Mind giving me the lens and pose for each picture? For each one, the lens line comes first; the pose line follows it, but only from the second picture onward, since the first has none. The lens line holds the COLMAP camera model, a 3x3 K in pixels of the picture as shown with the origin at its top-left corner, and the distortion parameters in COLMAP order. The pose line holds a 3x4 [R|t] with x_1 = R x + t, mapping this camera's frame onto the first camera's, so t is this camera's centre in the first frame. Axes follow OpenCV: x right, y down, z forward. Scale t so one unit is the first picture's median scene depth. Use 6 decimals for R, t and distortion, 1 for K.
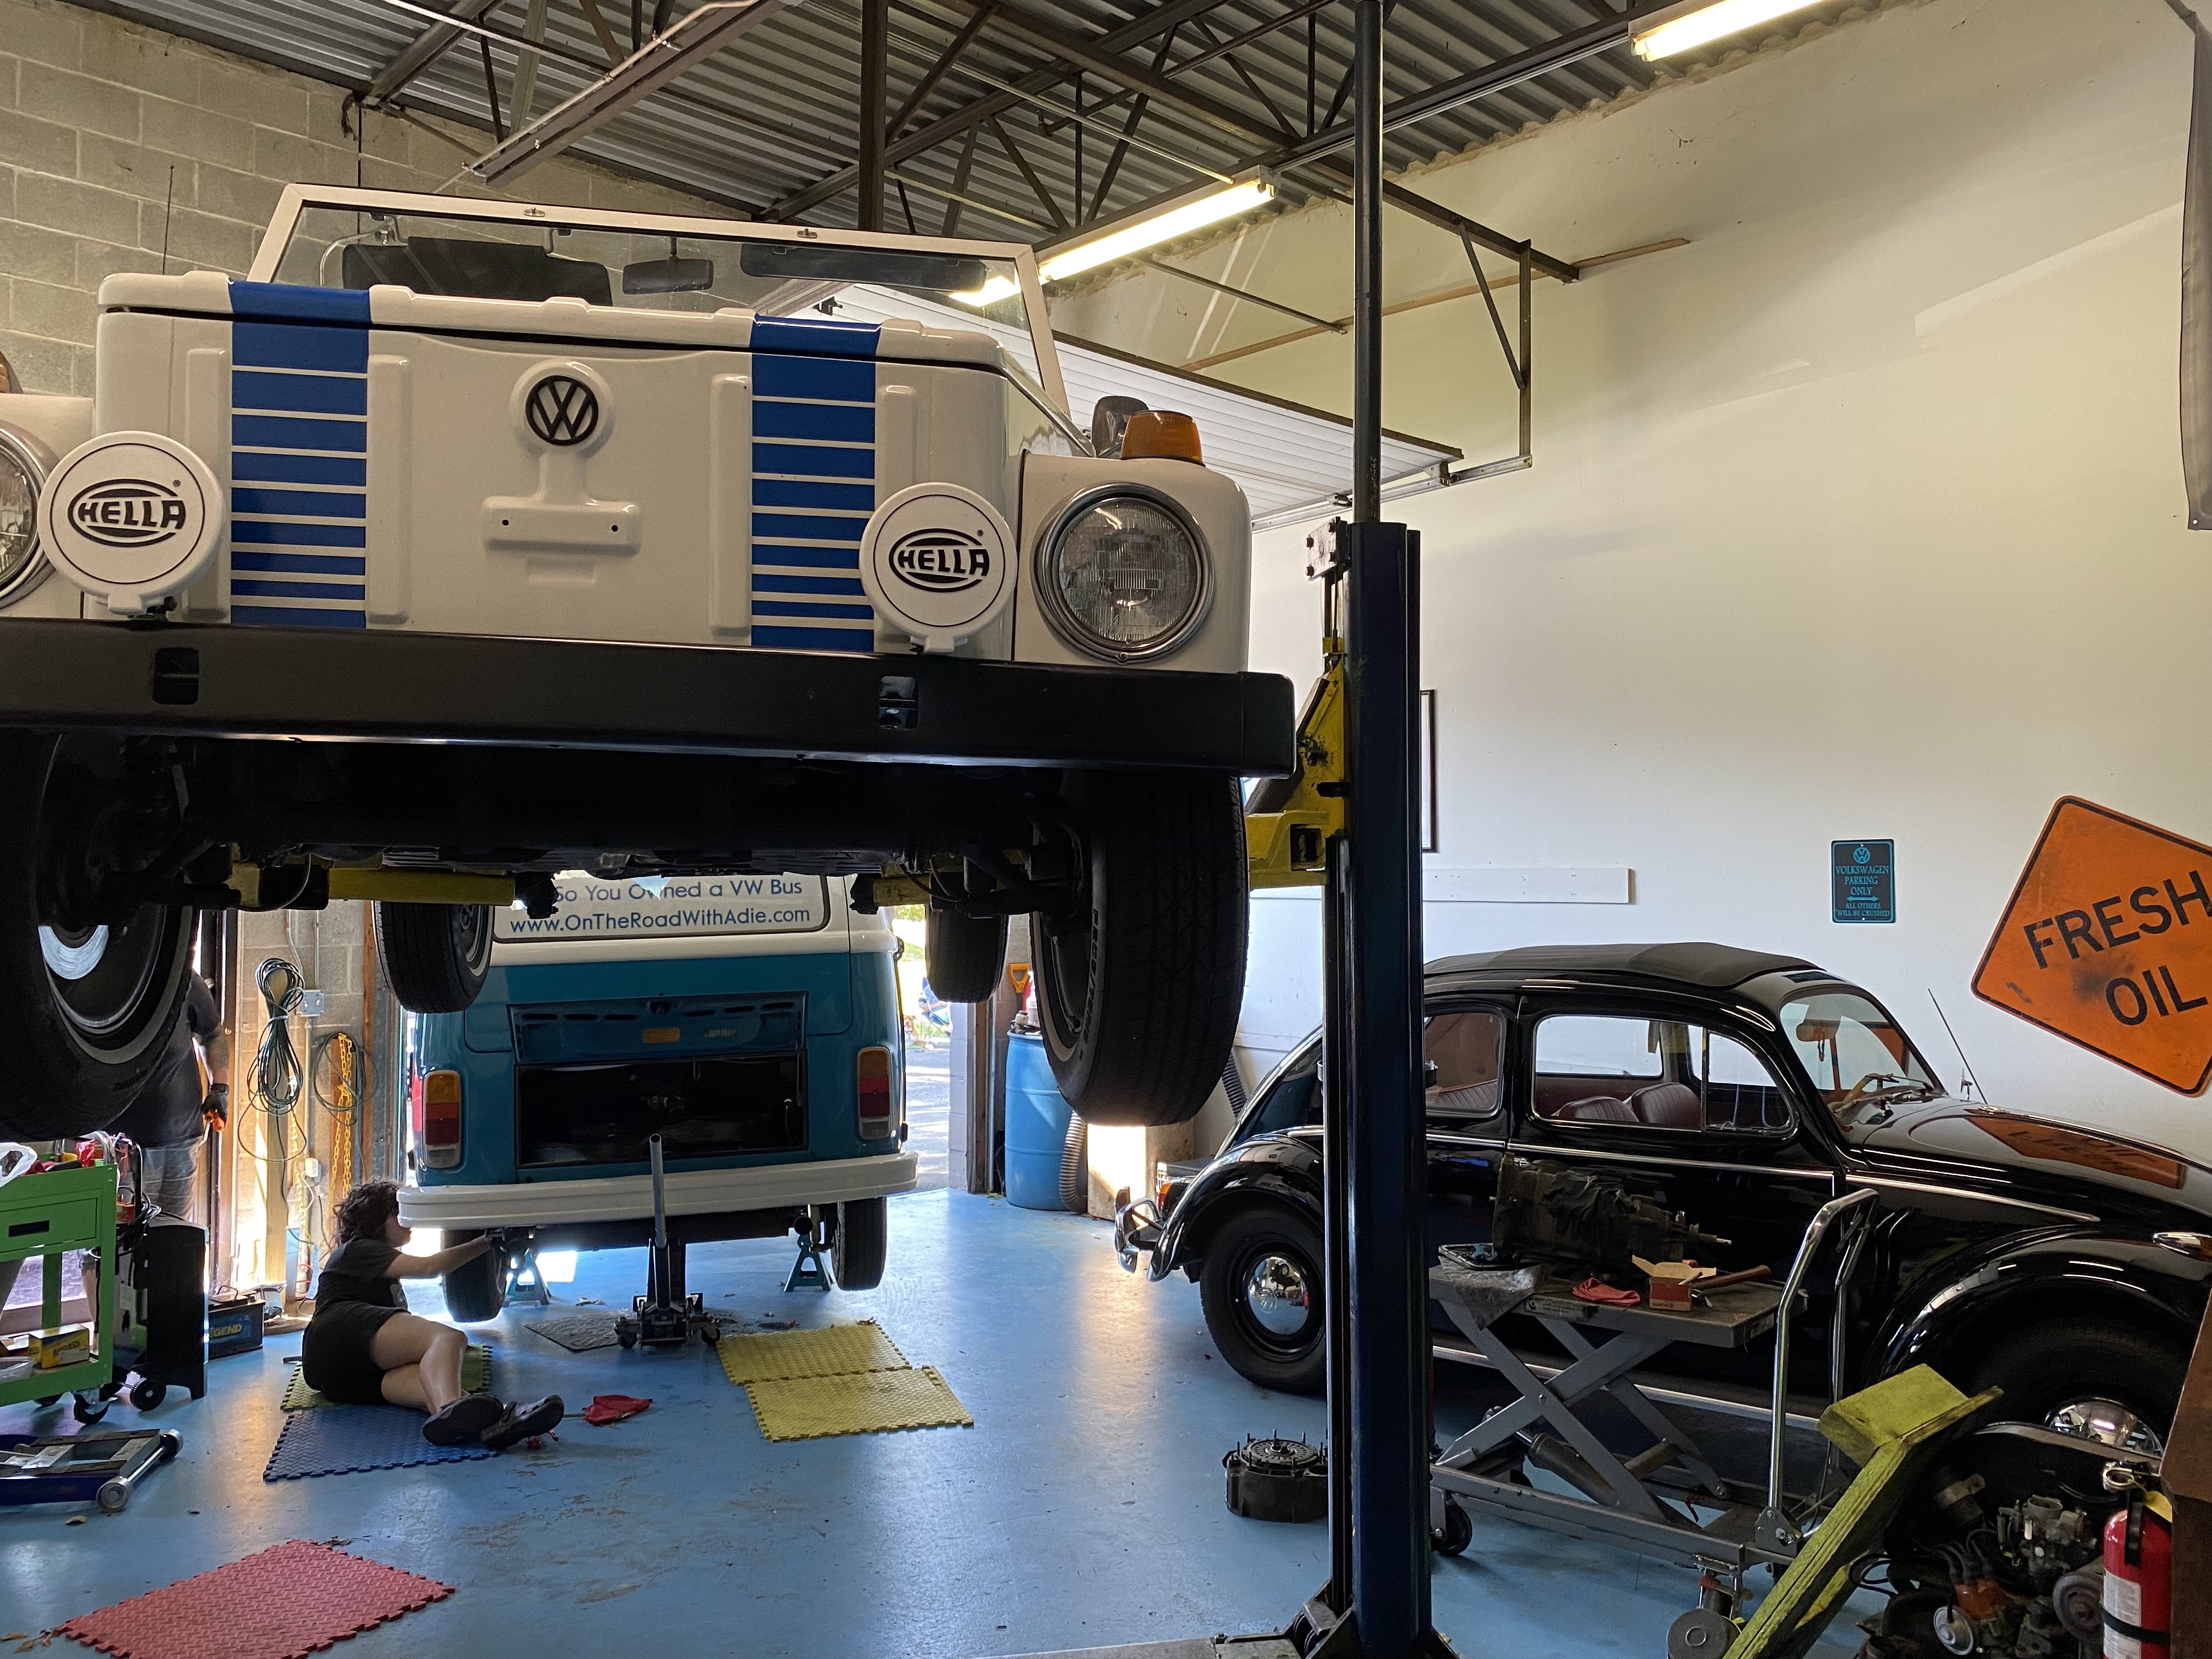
lens RADIAL K [[1689.6, 0, 1108.3], [0, 1689.6, 828.7], [0, 0, 1]] dist [0.013043, 0.001969]
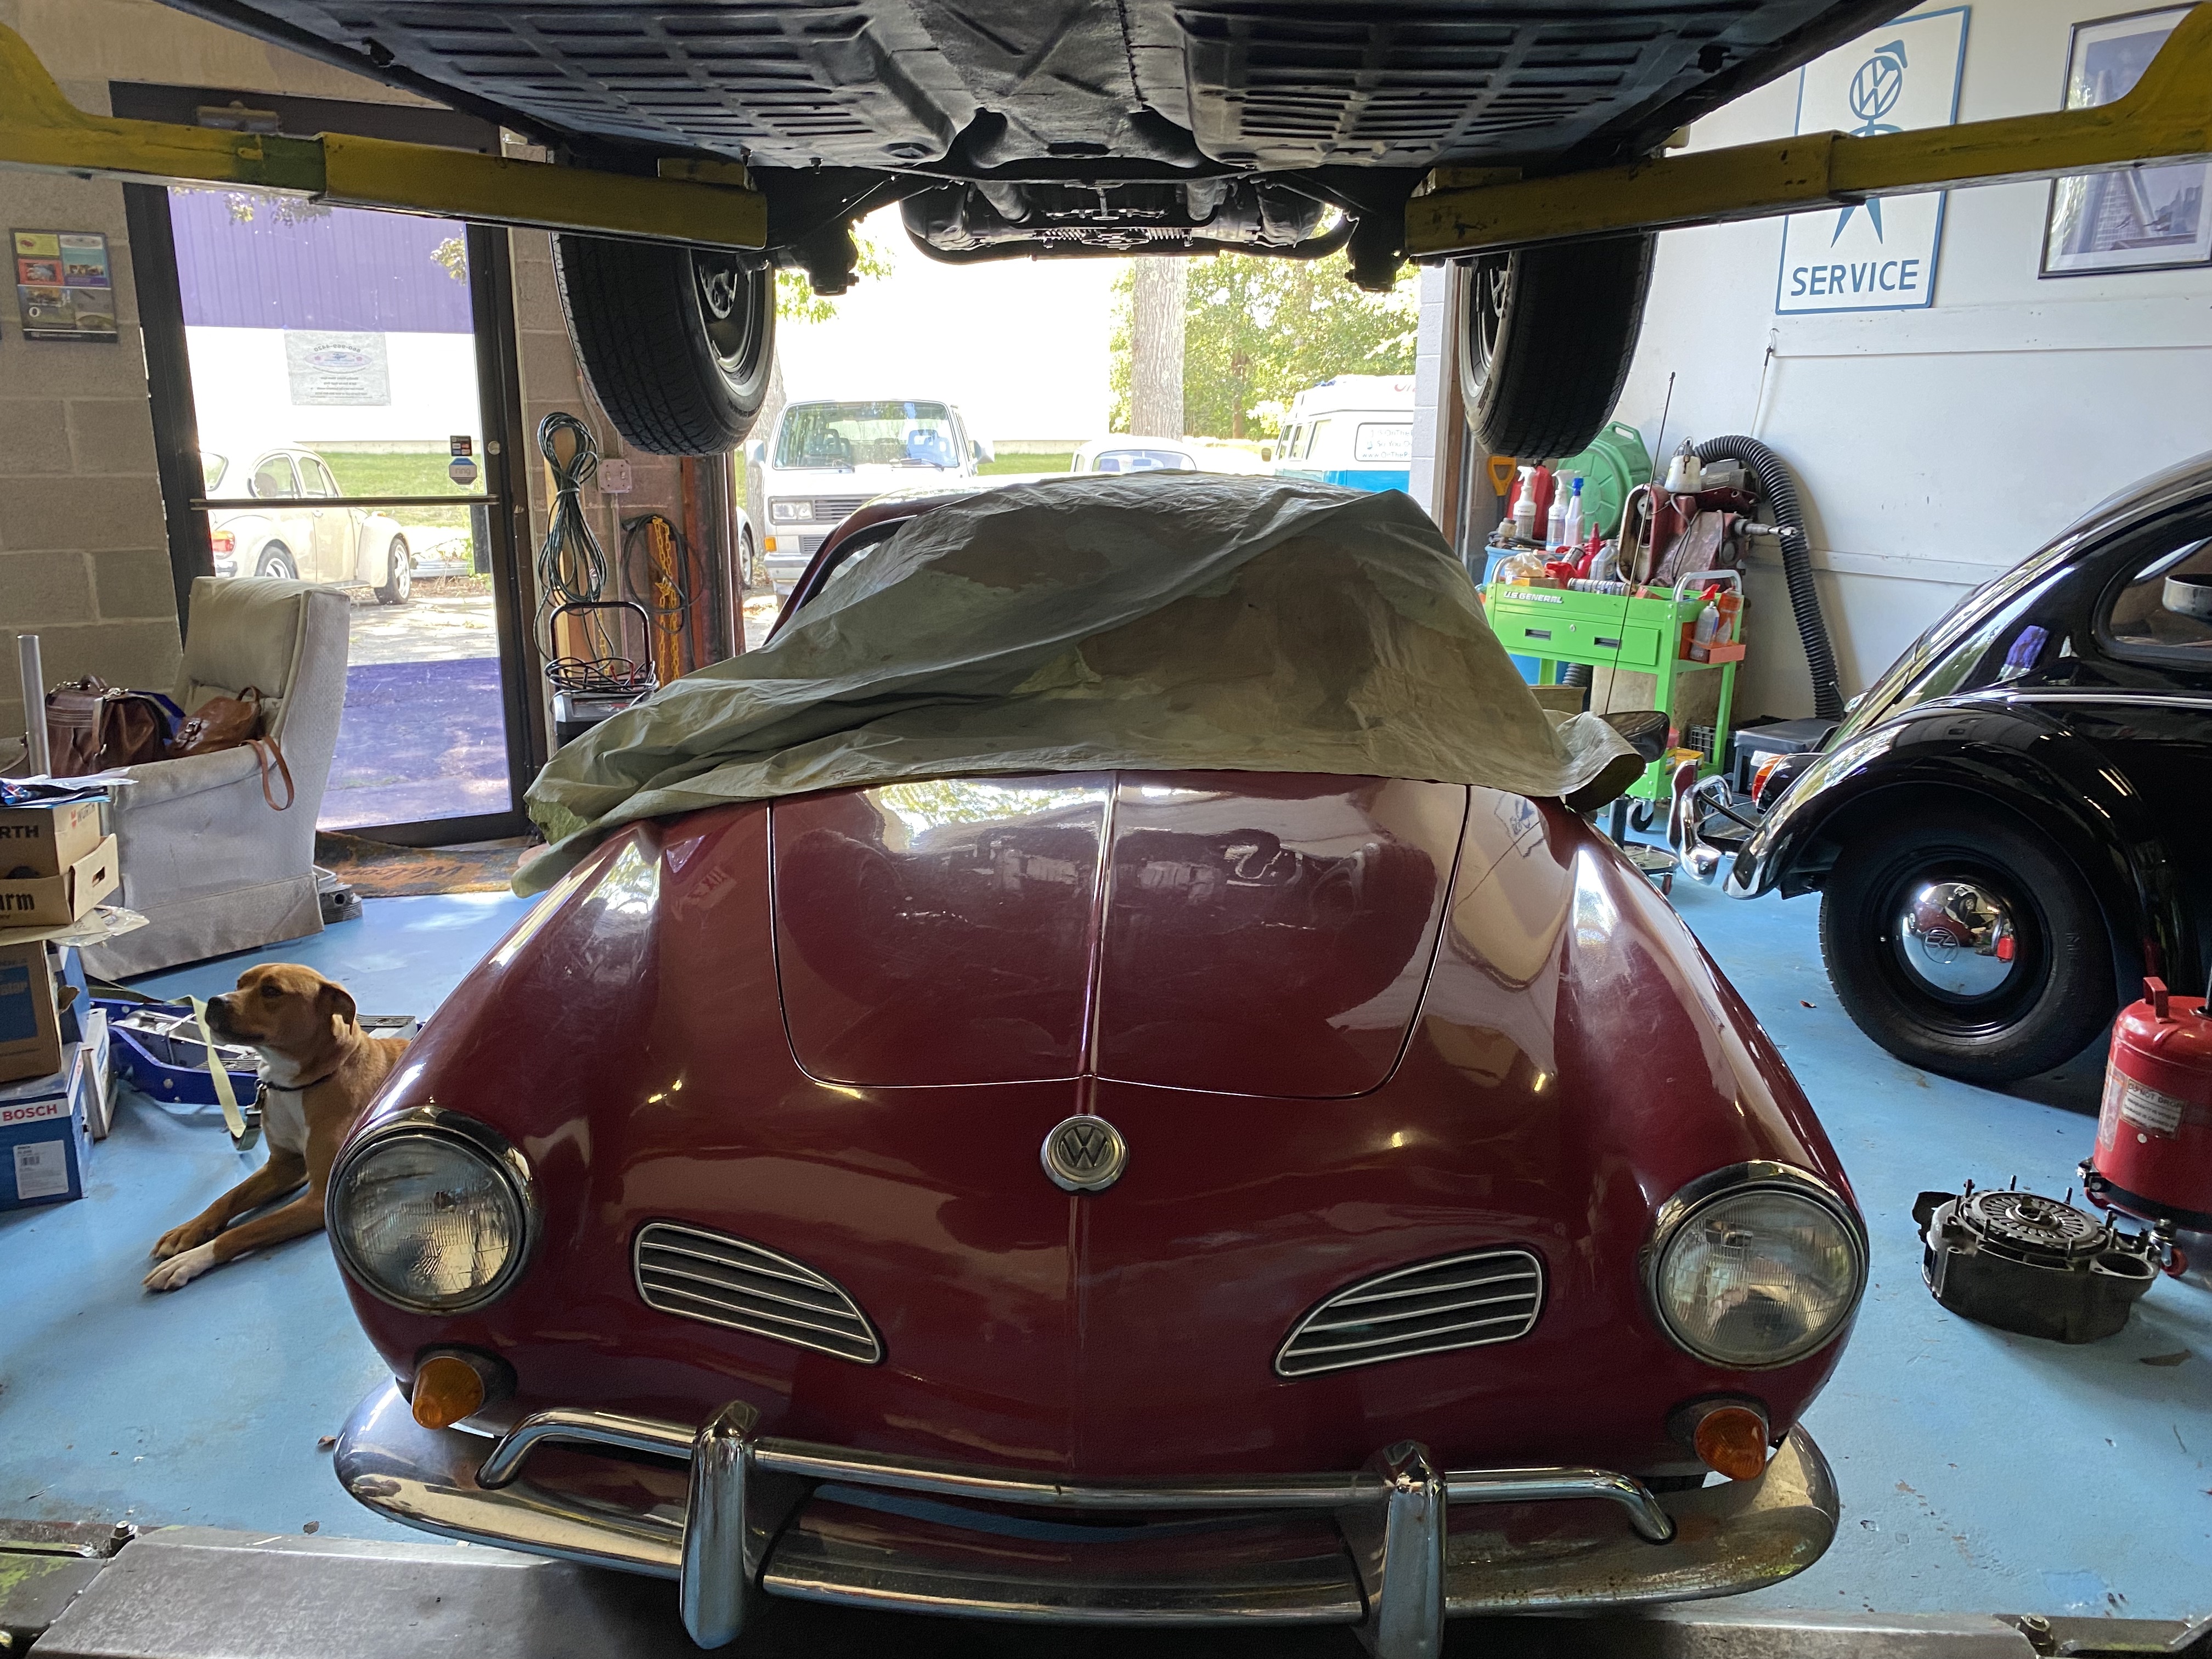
lens RADIAL K [[1689.6, 0, 1106.7], [0, 1689.6, 830.2], [0, 0, 1]] dist [0.013043, 0.001969]
pose [[0.972525, 0.060122, -0.224902, -0.089256], [0.002093, 0.963780, 0.266690, 0.075184], [0.232790, -0.259833, 0.937174, 0.395887]]
